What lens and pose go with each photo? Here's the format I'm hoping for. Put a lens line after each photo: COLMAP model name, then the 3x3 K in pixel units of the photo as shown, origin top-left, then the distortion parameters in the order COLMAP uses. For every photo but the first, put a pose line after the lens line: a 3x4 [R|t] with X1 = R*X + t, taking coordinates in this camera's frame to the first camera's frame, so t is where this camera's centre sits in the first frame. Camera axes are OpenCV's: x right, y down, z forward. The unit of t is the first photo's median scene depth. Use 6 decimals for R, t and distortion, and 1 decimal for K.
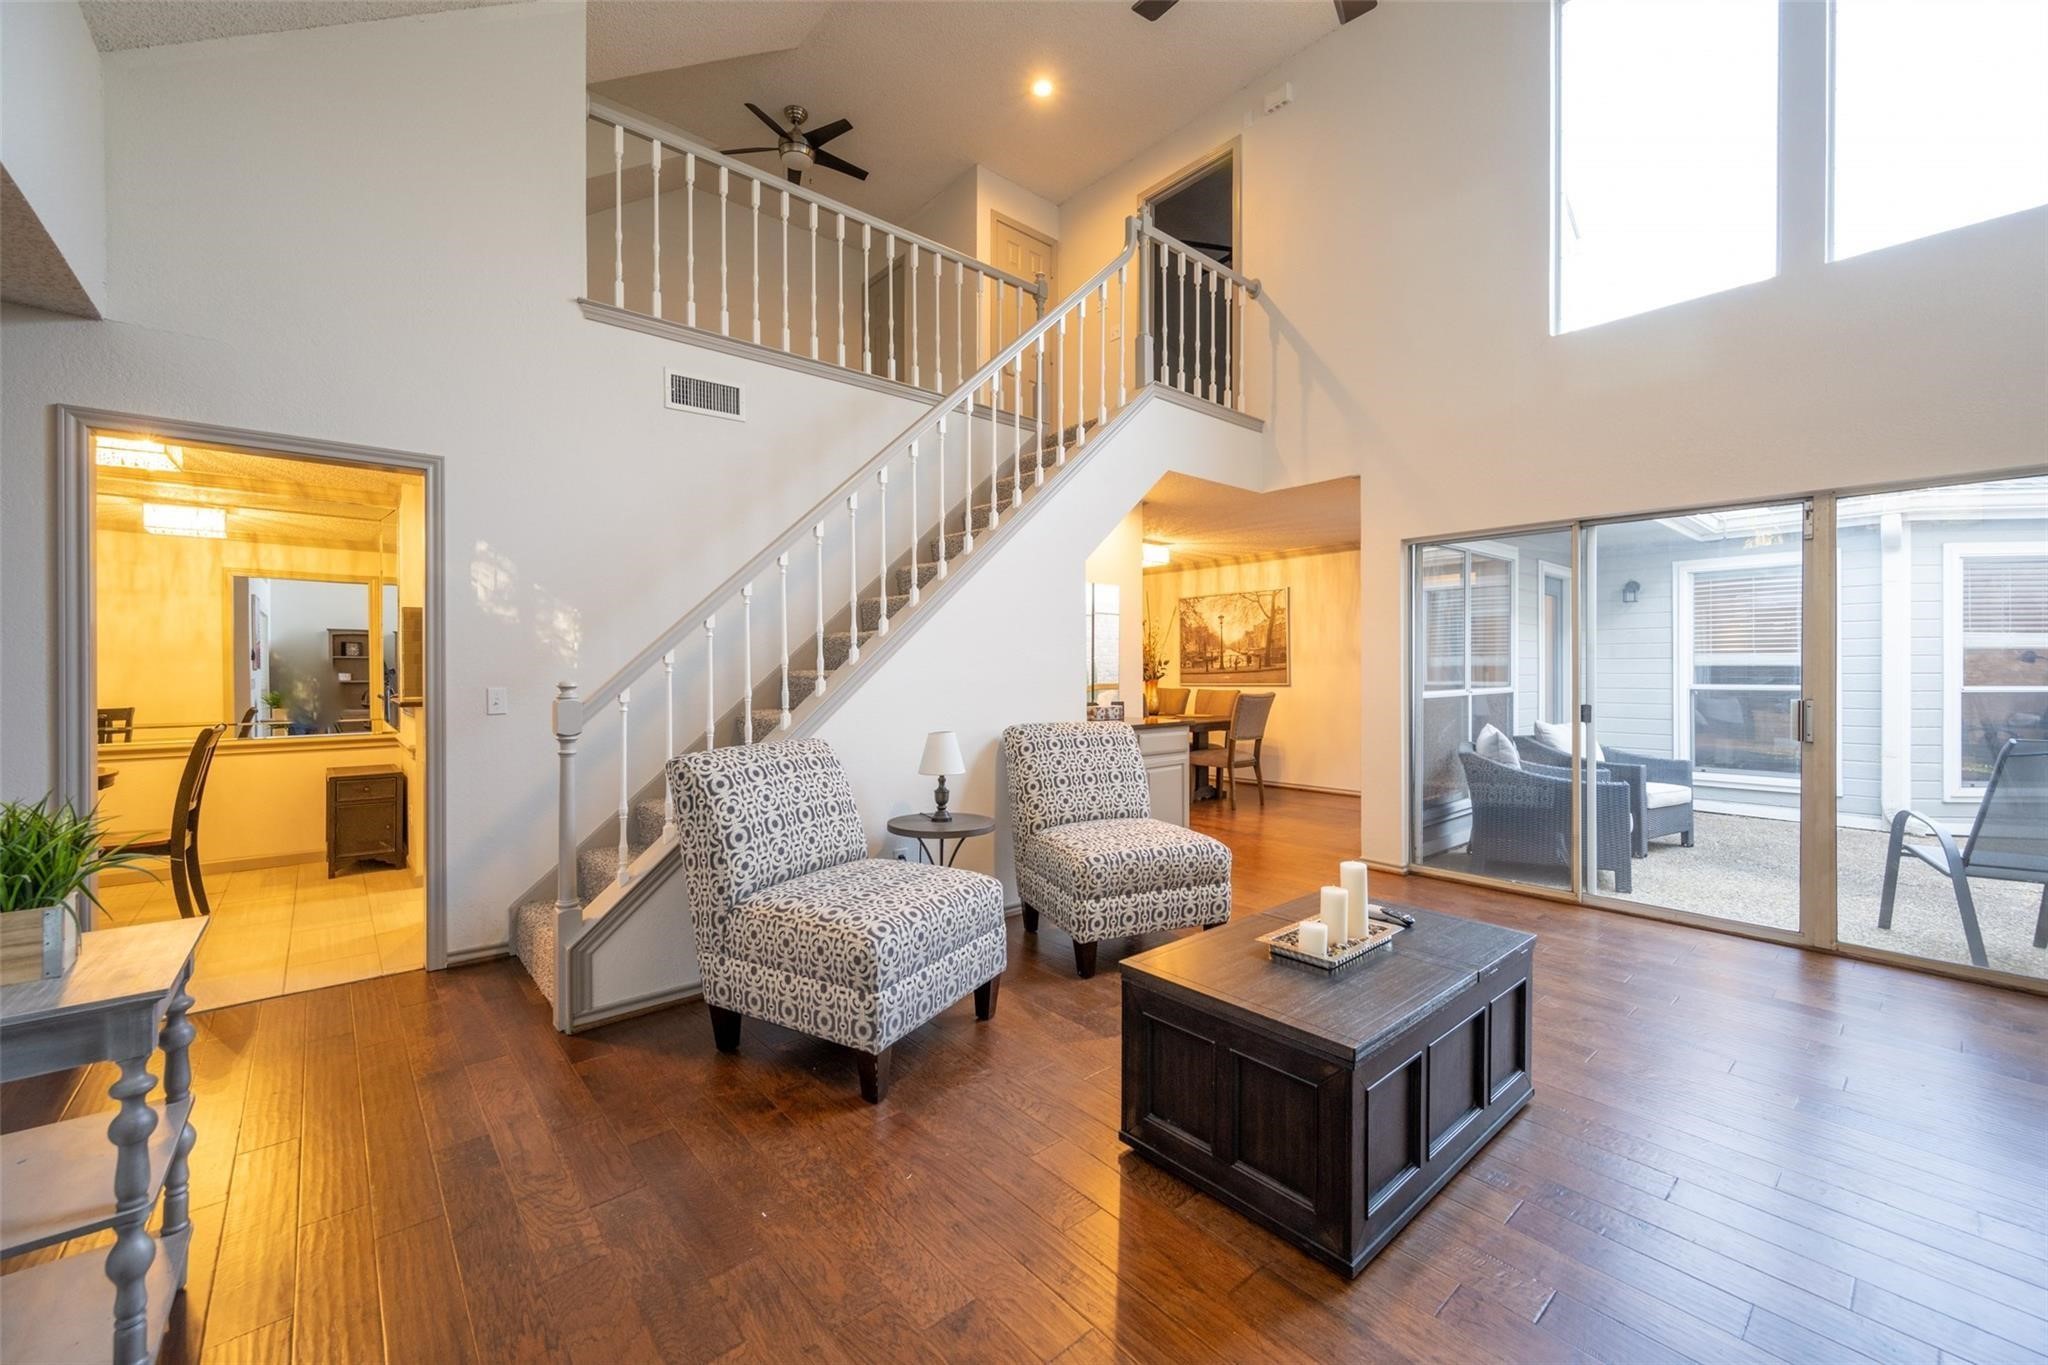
lens RADIAL K [[817.6, 0, 1018.6], [0, 817.6, 672.3], [0, 0, 1]] dist [-0.002438, 0.000573]
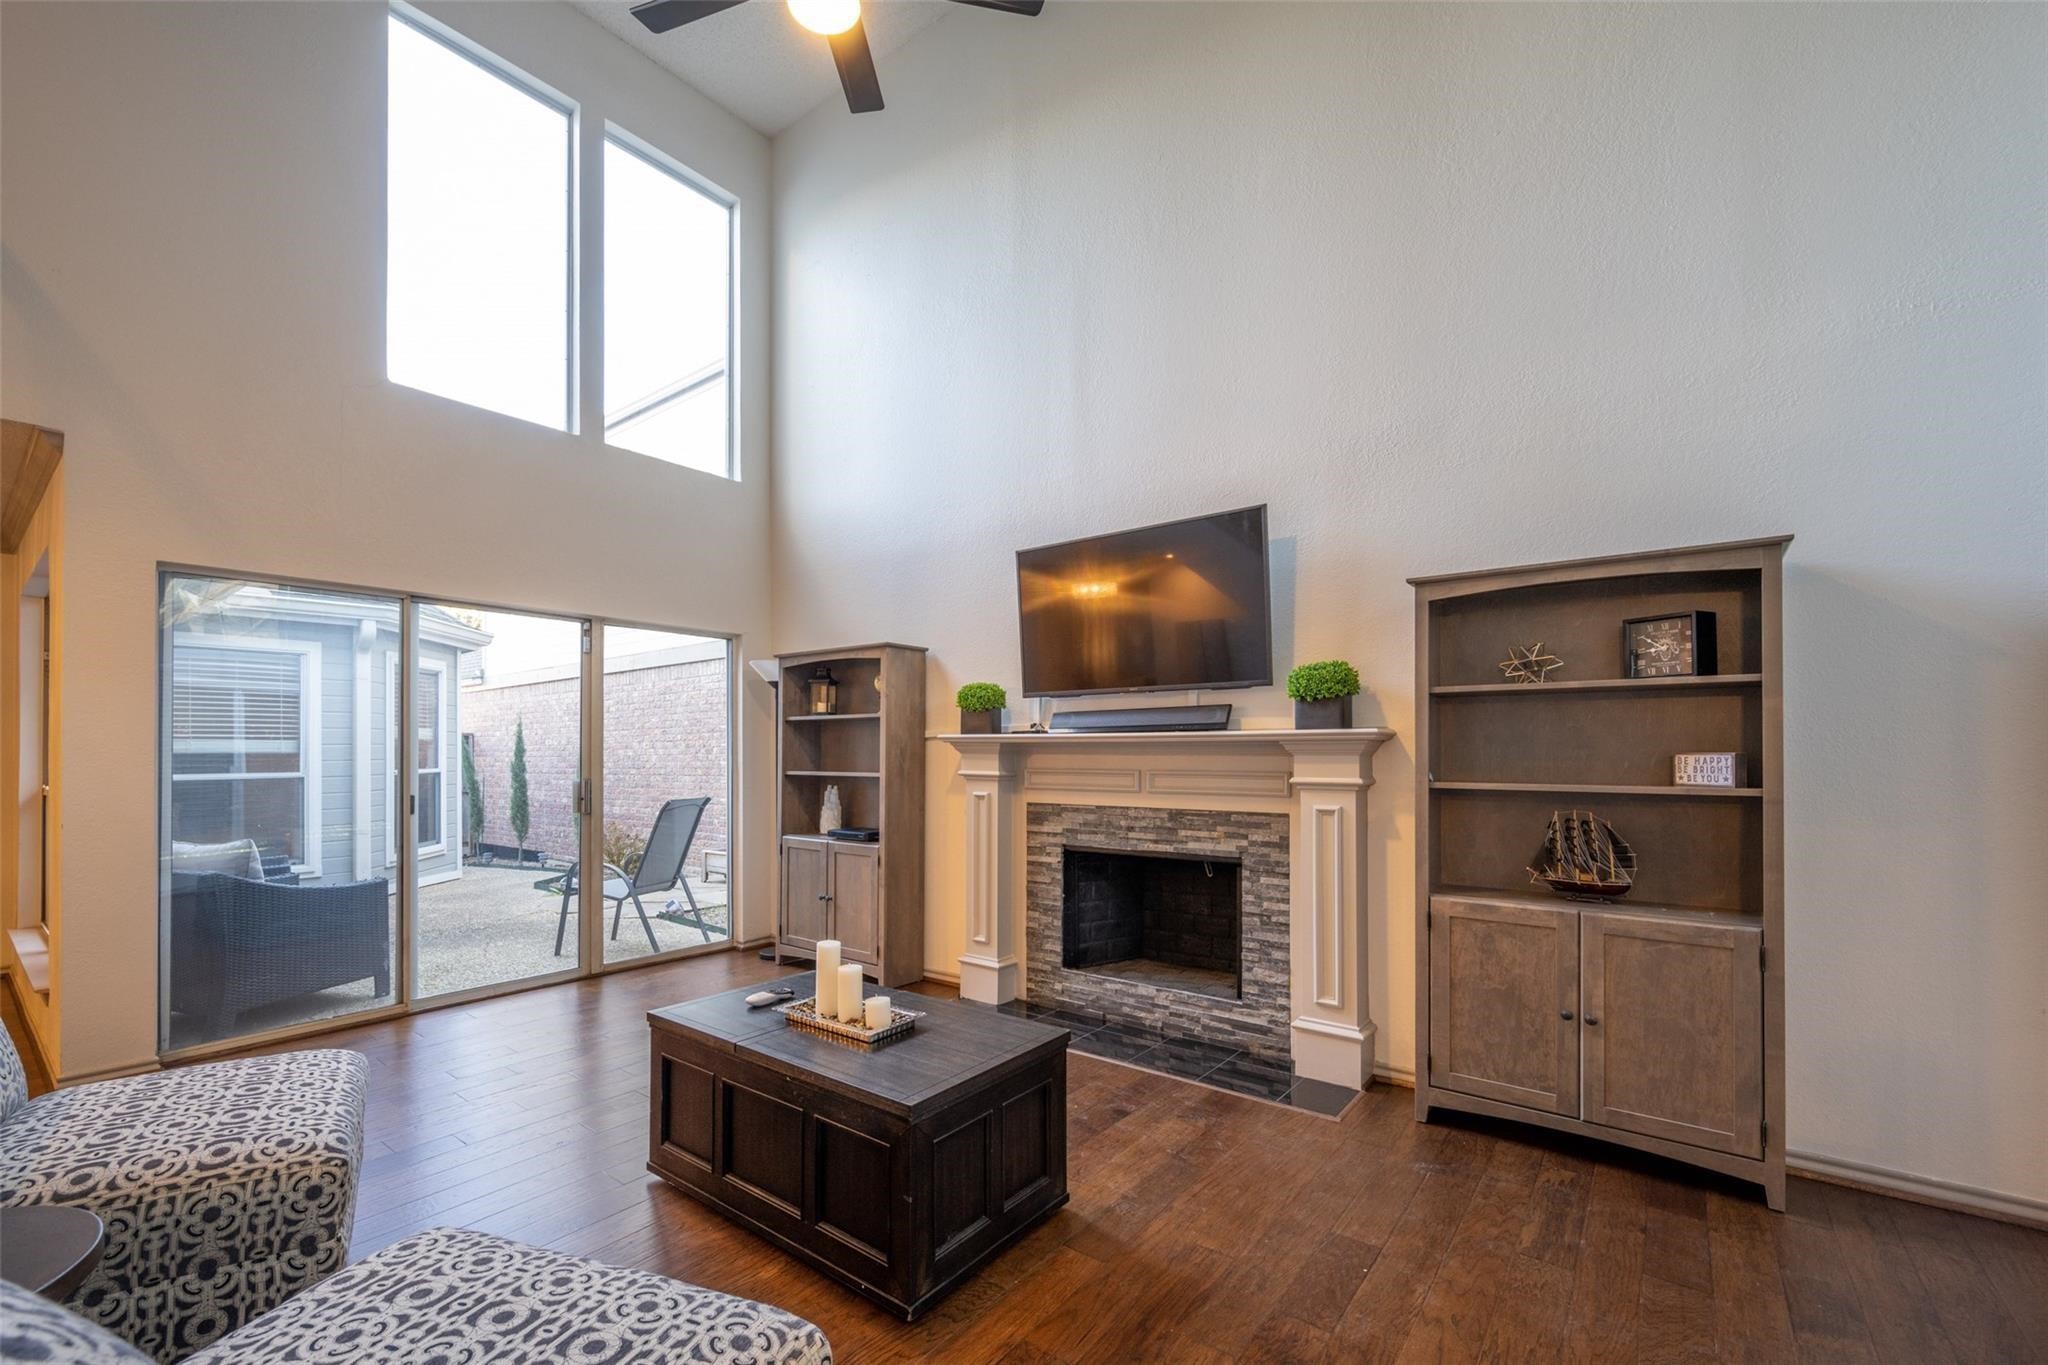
lens RADIAL K [[817.6, 0, 1019.6], [0, 817.6, 741.7], [0, 0, 1]] dist [-0.002438, 0.000573]
pose [[-0.200964, 0.017093, 0.979449, -0.169571], [0.004761, 0.999853, -0.016472, -0.000711], [-0.979587, 0.001353, -0.201016, 0.248171]]
